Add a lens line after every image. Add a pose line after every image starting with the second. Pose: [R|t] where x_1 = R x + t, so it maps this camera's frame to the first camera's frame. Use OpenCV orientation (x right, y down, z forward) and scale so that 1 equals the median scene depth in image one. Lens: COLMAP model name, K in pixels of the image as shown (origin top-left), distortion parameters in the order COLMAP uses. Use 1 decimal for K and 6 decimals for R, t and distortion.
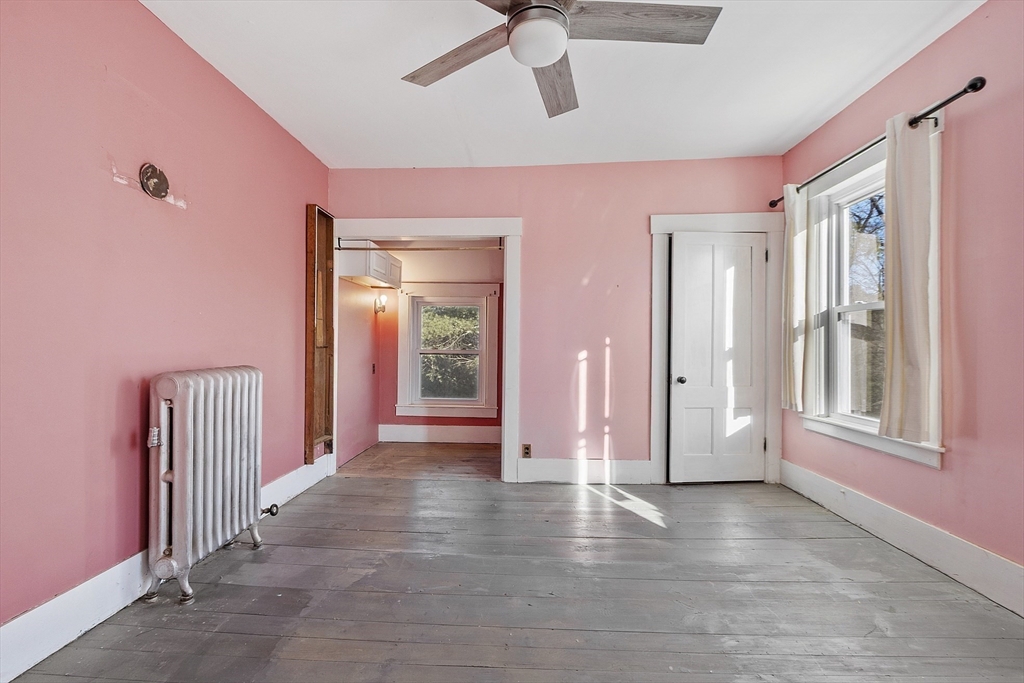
lens RADIAL K [[443.4, 0, 511.6], [0, 443.4, 345.1], [0, 0, 1]] dist [-0.013915, -0.000749]
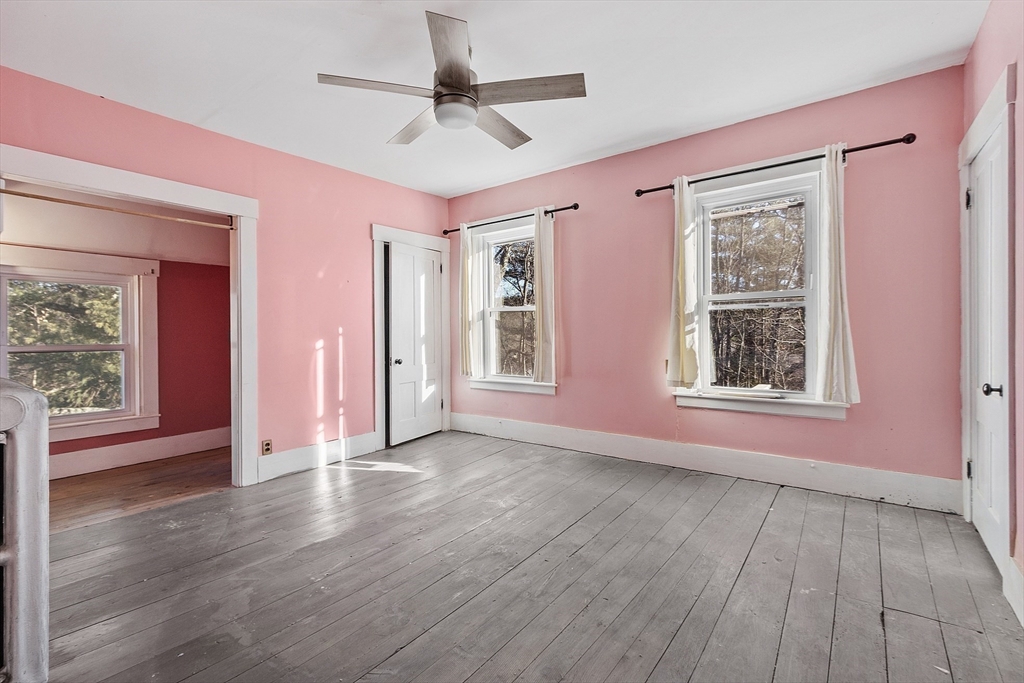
lens RADIAL K [[443.4, 0, 511.5], [0, 443.4, 337.8], [0, 0, 1]] dist [-0.013915, -0.000749]
pose [[0.559364, -0.021791, 0.828636, -0.460073], [0.013168, 0.999762, 0.017402, -0.005446], [-0.828817, 0.001177, 0.559518, 0.034883]]
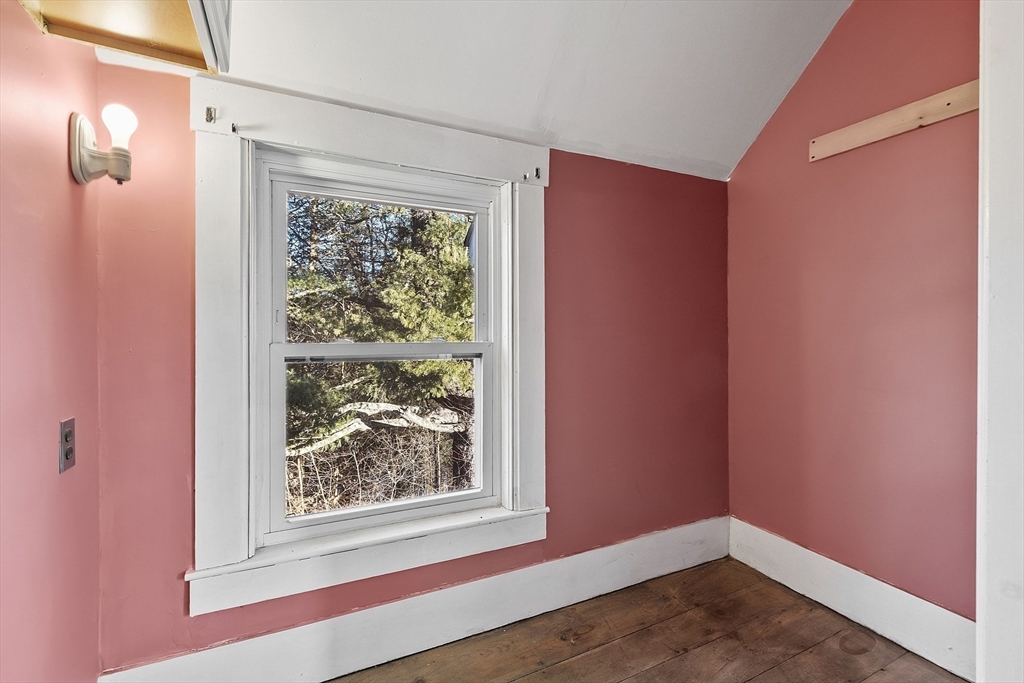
lens RADIAL K [[443.4, 0, 505.9], [0, 443.4, 333.5], [0, 0, 1]] dist [-0.013915, -0.000749]
pose [[0.879294, -0.013420, 0.476089, -0.308611], [0.008457, 0.999885, 0.012565, 0.000886], [-0.476203, -0.007022, 0.879307, 0.981348]]
